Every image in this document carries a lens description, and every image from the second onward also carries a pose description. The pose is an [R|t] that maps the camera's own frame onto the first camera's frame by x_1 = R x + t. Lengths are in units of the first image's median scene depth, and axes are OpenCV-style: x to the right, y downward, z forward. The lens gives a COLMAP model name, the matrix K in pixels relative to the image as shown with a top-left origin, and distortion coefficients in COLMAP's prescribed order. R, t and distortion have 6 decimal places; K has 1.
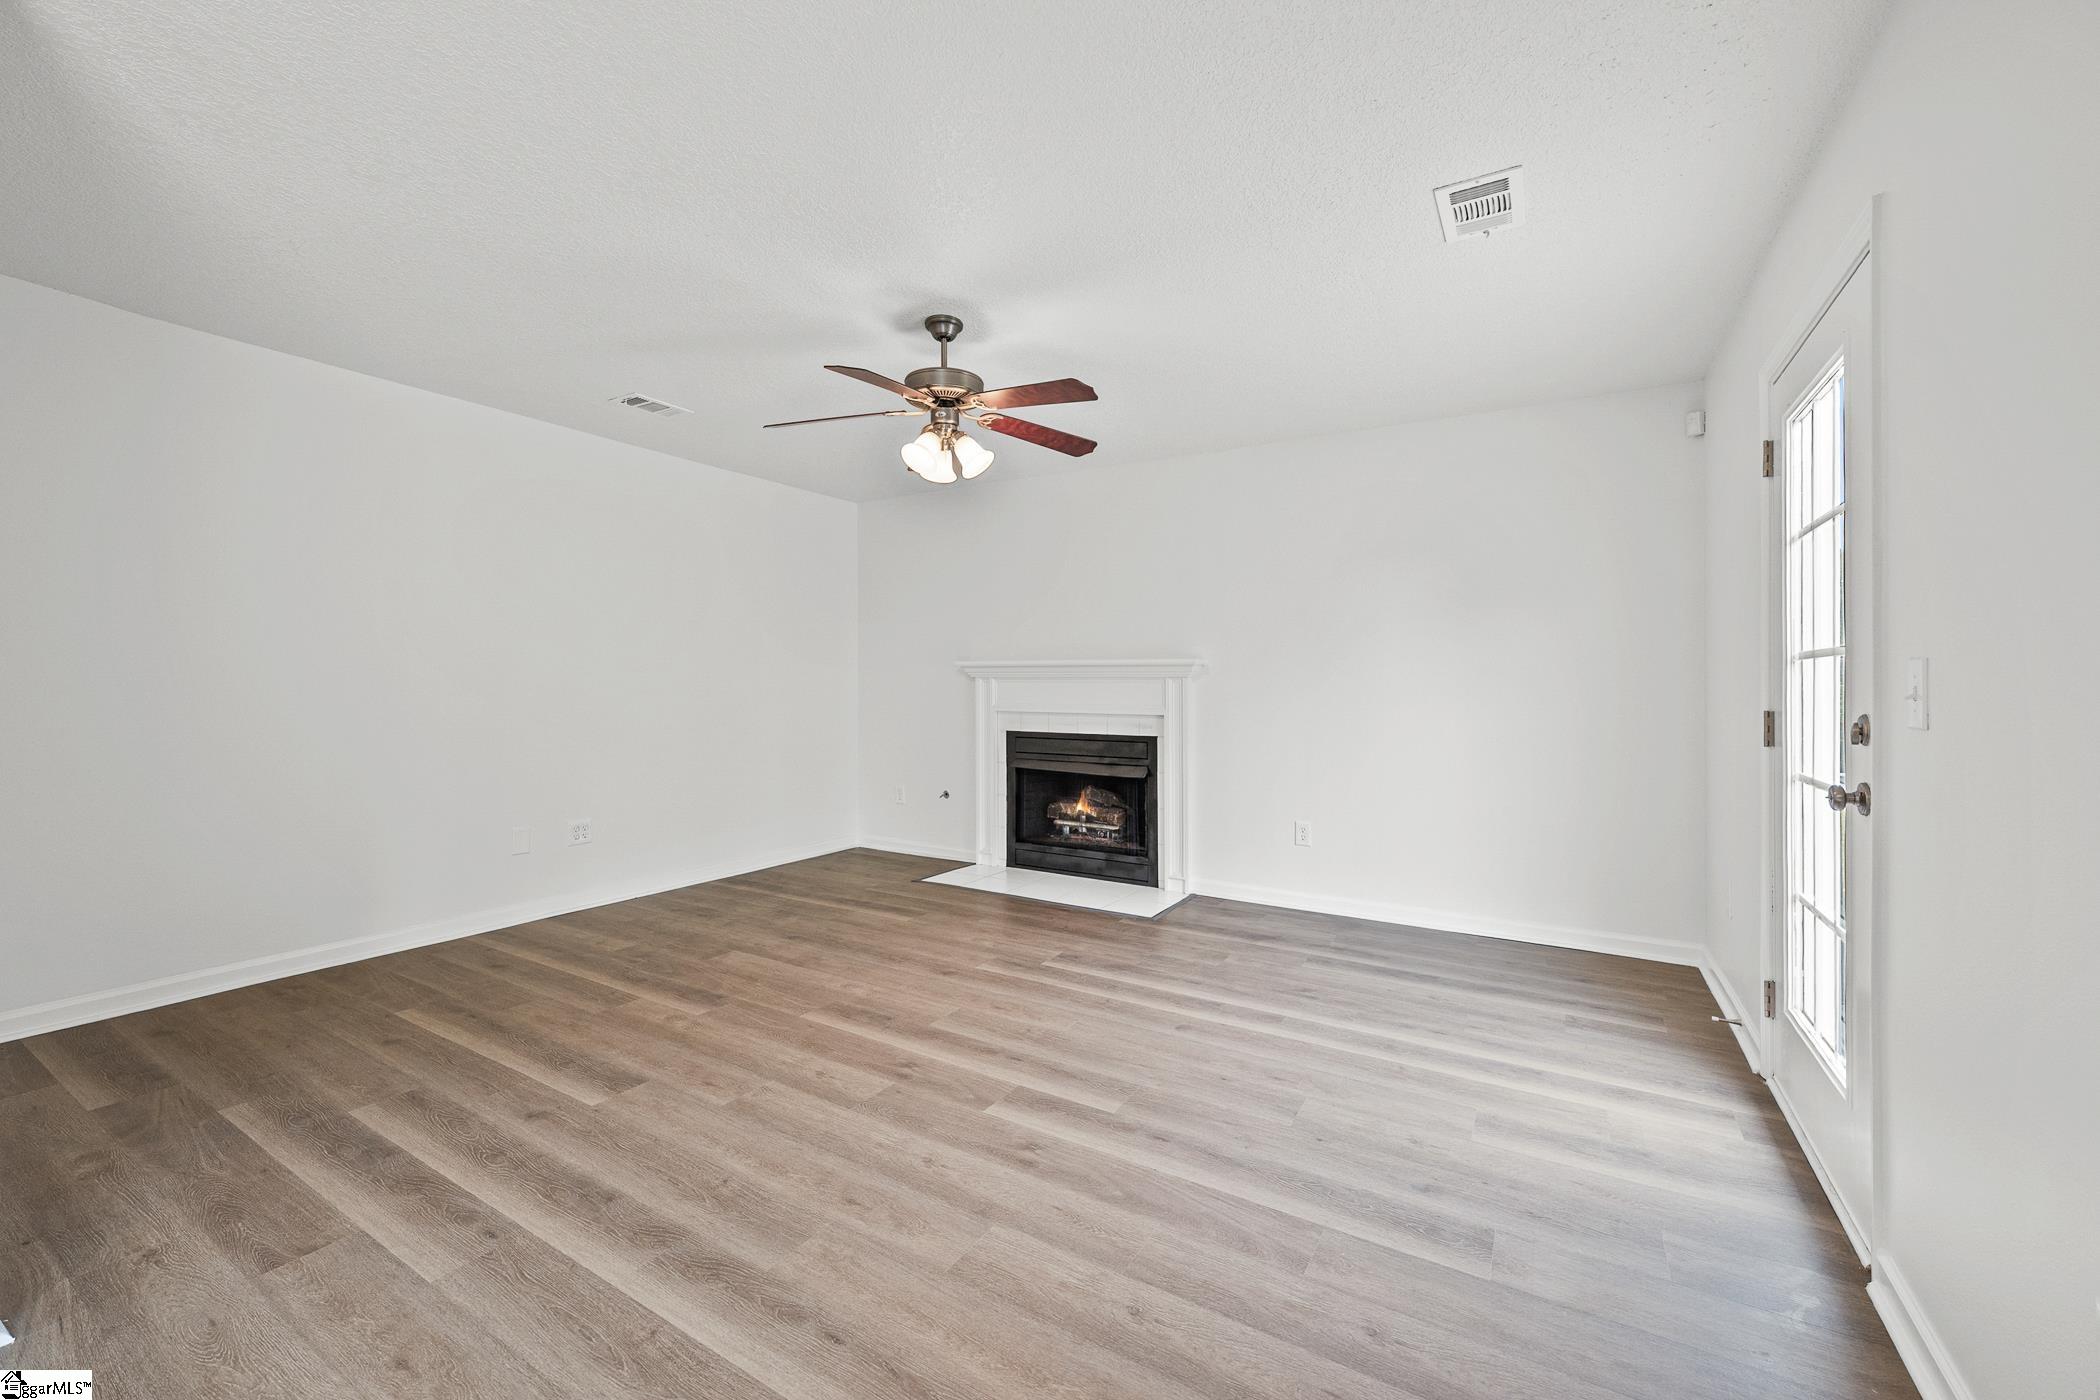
lens RADIAL K [[840.0, 0, 1039.2], [0, 840.0, 696.2], [0, 0, 1]] dist [-0.000926, -0.000463]
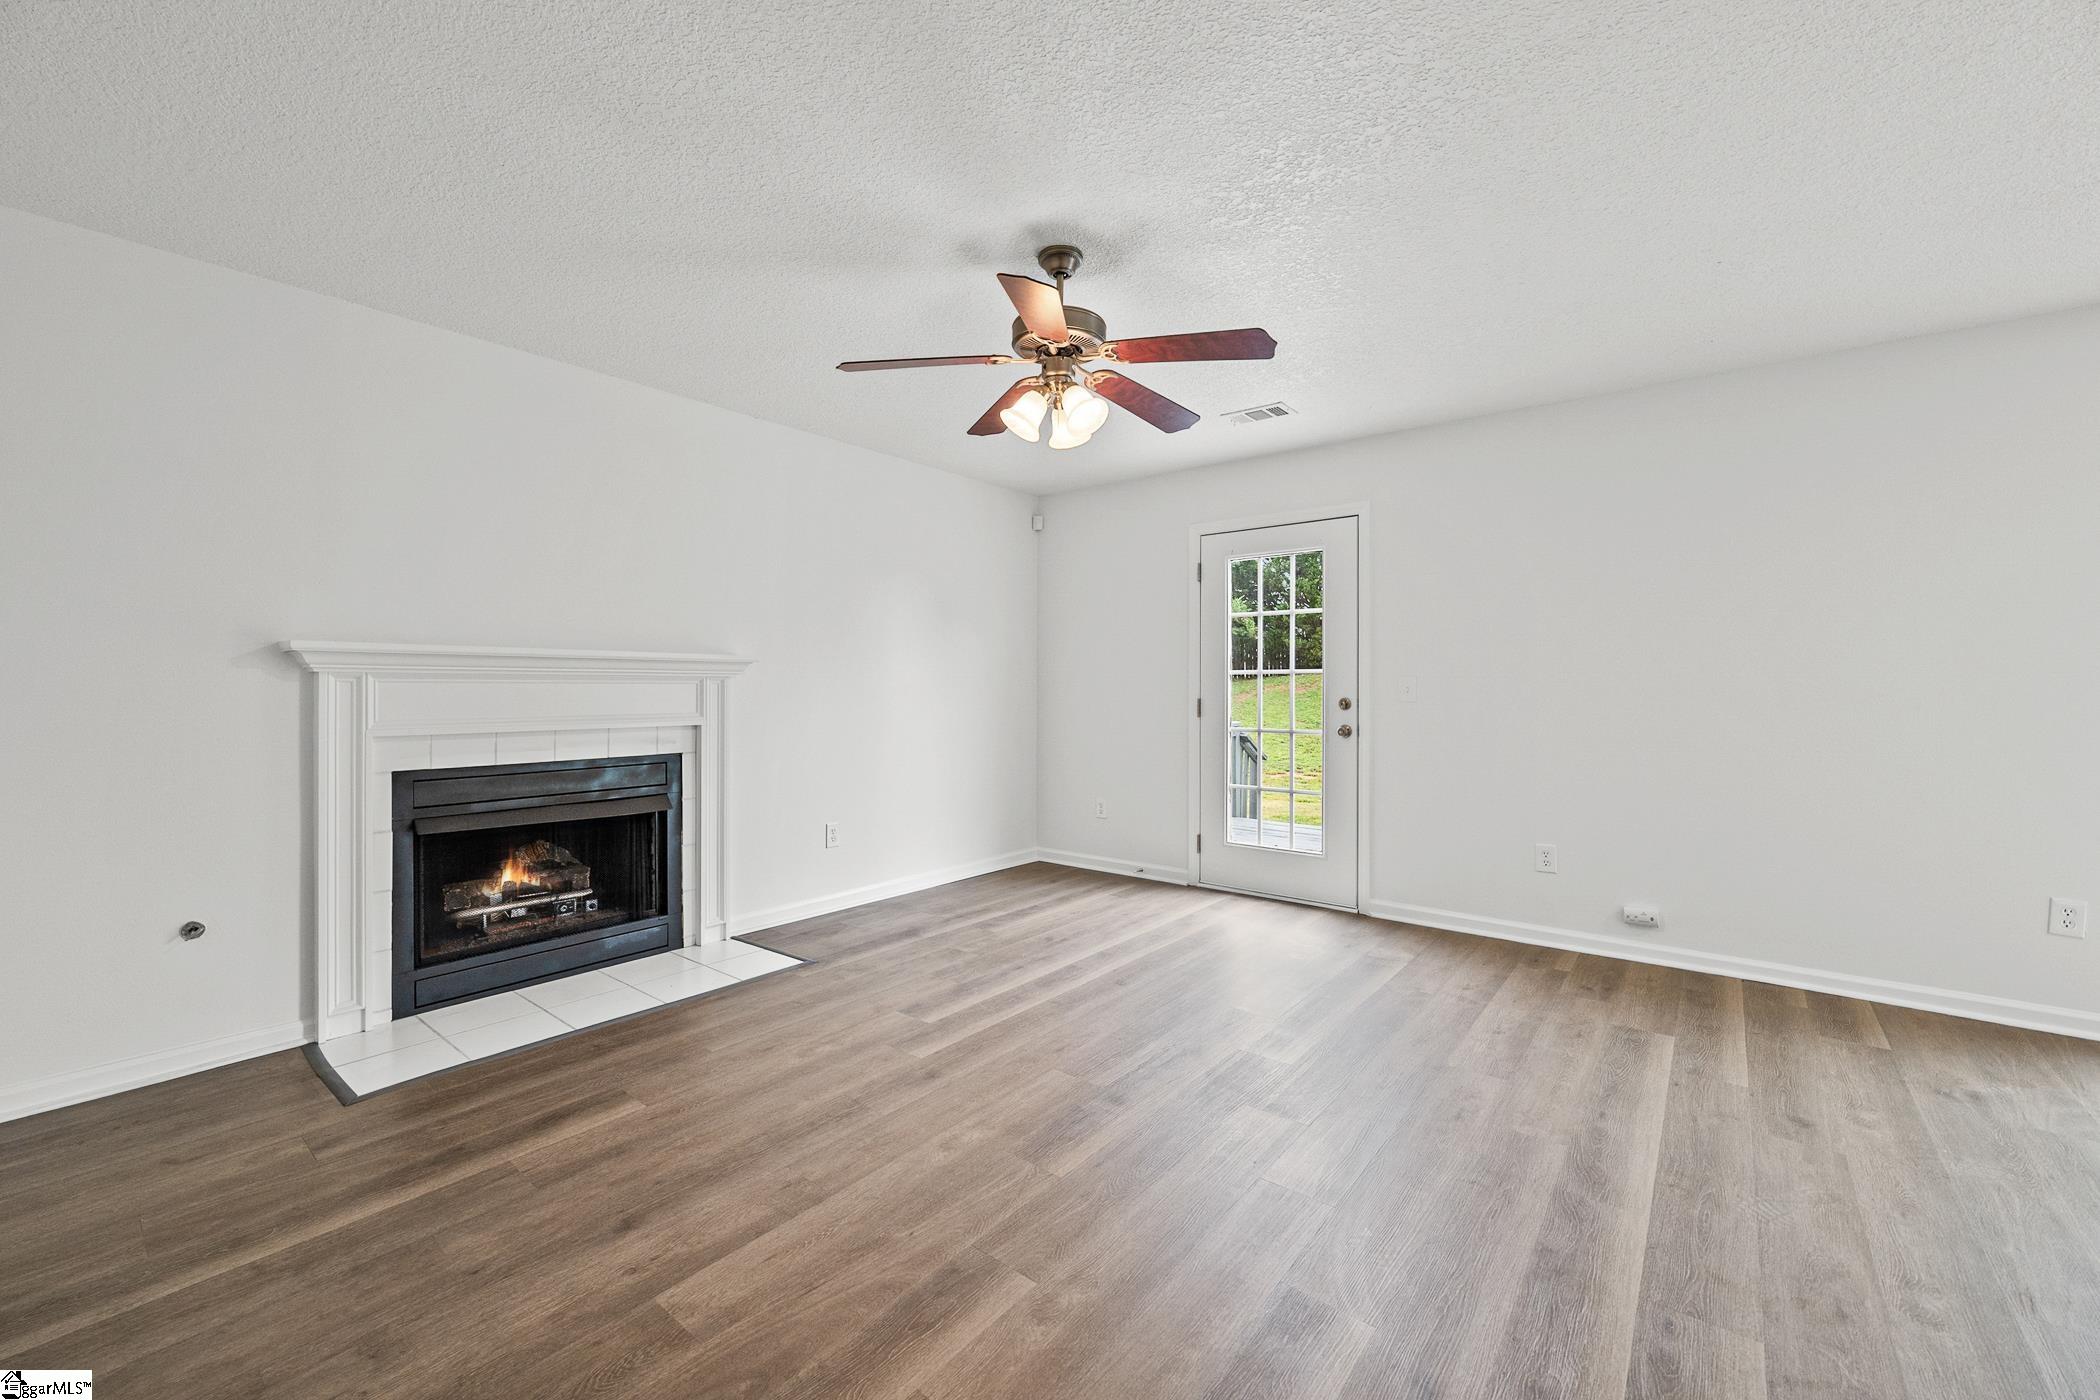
lens RADIAL K [[840.0, 0, 1056.4], [0, 840.0, 690.5], [0, 0, 1]] dist [-0.000926, -0.000463]
pose [[0.117735, -0.009085, 0.993003, -0.795585], [0.012358, 0.999894, 0.007683, -0.015312], [-0.992968, 0.011367, 0.117835, 0.763031]]
